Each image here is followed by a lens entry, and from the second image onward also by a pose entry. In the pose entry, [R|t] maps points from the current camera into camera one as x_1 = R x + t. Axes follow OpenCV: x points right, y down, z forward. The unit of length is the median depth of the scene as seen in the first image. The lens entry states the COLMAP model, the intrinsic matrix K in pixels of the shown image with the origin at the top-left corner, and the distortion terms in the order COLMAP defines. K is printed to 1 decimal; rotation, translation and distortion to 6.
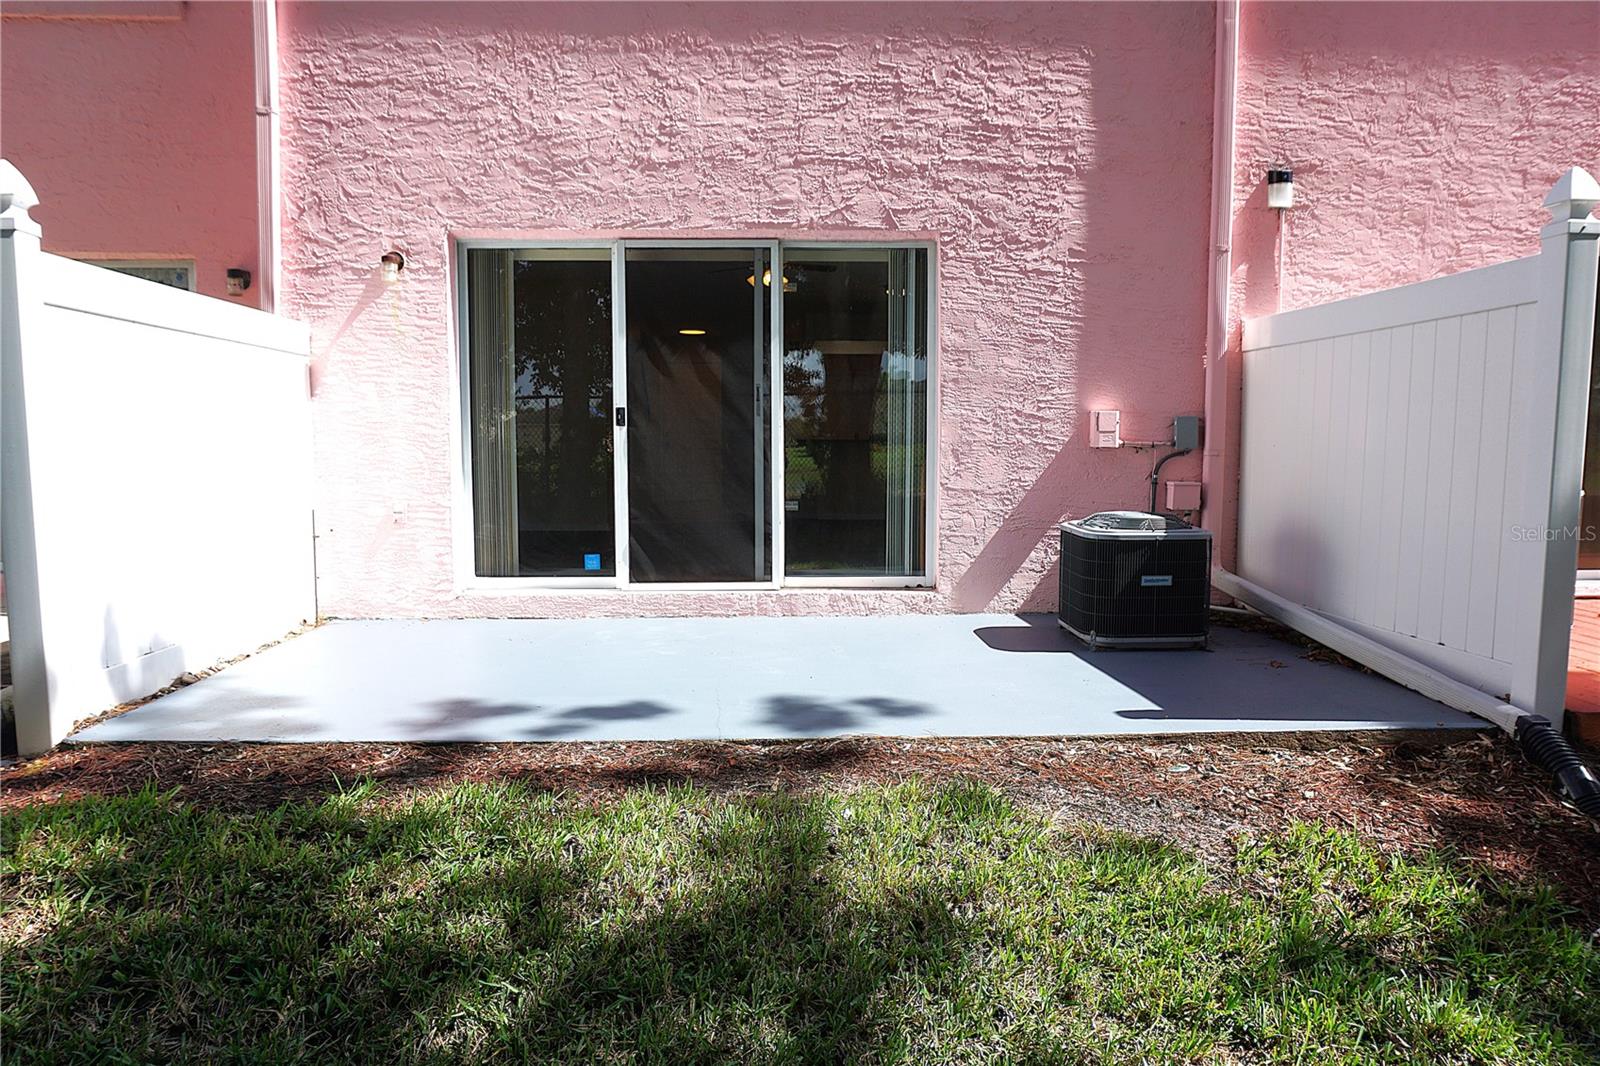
lens RADIAL K [[1068.0, 0, 790.9], [0, 1068.0, 528.4], [0, 0, 1]] dist [-0.018840, -0.008069]
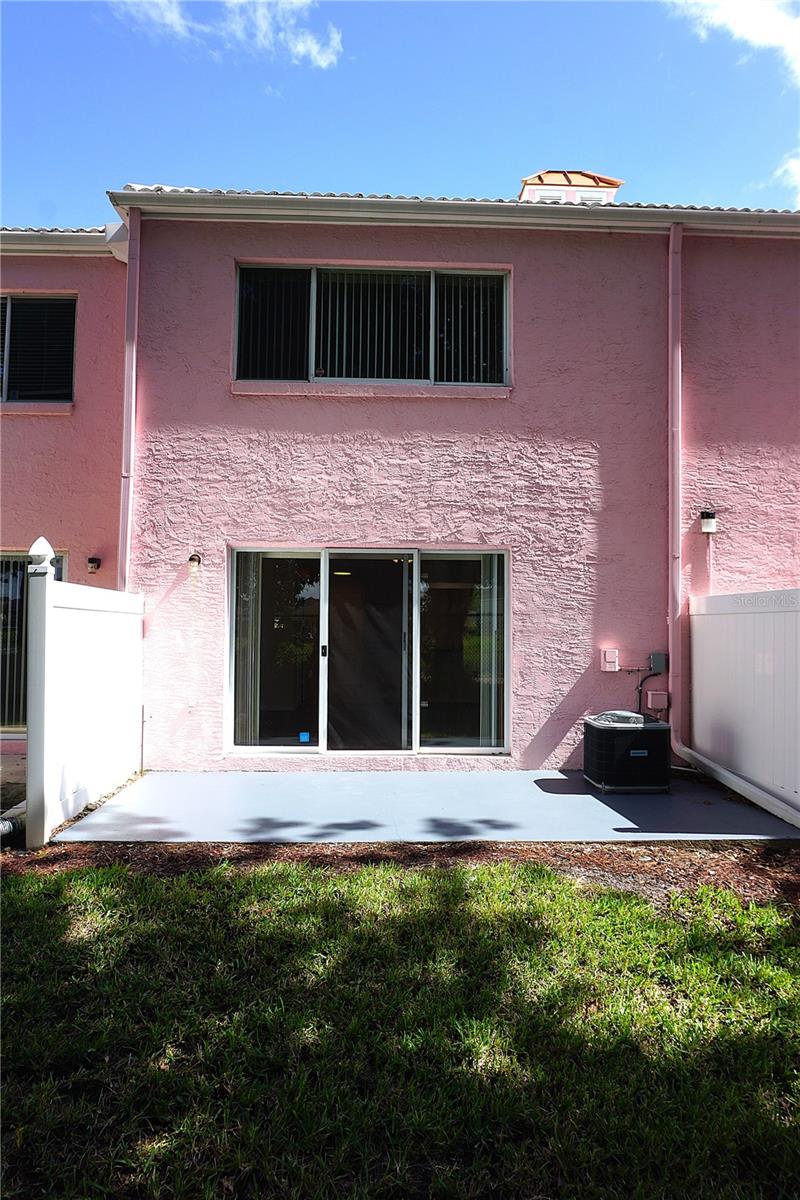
lens RADIAL K [[801.0, 0, 399.5], [0, 801.0, 601.5], [0, 0, 1]] dist [-0.018840, -0.008069]
pose [[0.999902, 0.009837, 0.009969, -0.055639], [-0.008617, 0.993237, -0.115782, -0.037703], [-0.011041, 0.115684, 0.993225, -0.282550]]
